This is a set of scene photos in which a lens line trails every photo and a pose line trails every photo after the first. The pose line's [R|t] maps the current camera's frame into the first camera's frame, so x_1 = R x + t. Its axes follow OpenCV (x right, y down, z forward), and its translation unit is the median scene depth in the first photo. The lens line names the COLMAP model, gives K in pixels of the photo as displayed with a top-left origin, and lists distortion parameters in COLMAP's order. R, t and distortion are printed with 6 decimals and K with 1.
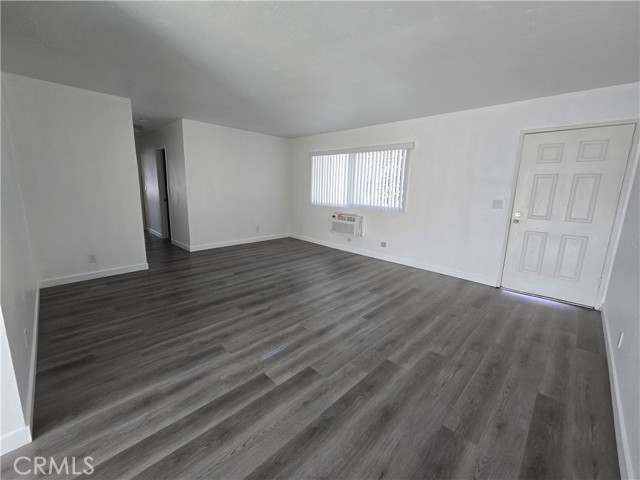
lens RADIAL K [[266.4, 0, 319.1], [0, 266.4, 237.1], [0, 0, 1]] dist [0.000583, 0.000533]
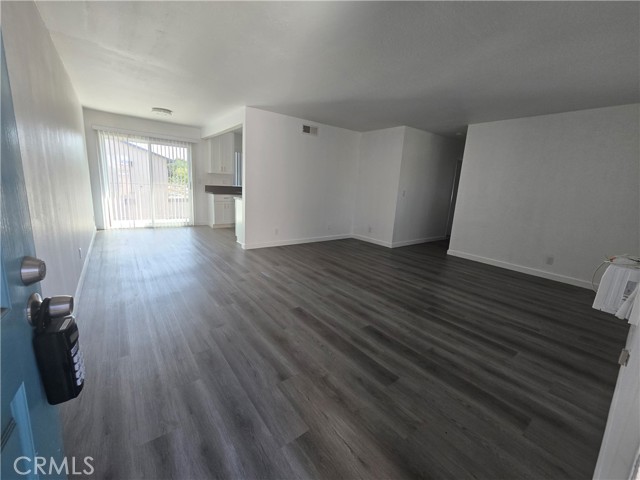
lens RADIAL K [[266.4, 0, 319.5], [0, 266.4, 237.6], [0, 0, 1]] dist [0.000583, 0.000533]
pose [[-0.150831, 0.159453, -0.975615, 0.933202], [-0.243553, 0.950491, 0.193000, -0.135963], [0.958088, 0.266724, -0.104528, 0.955934]]
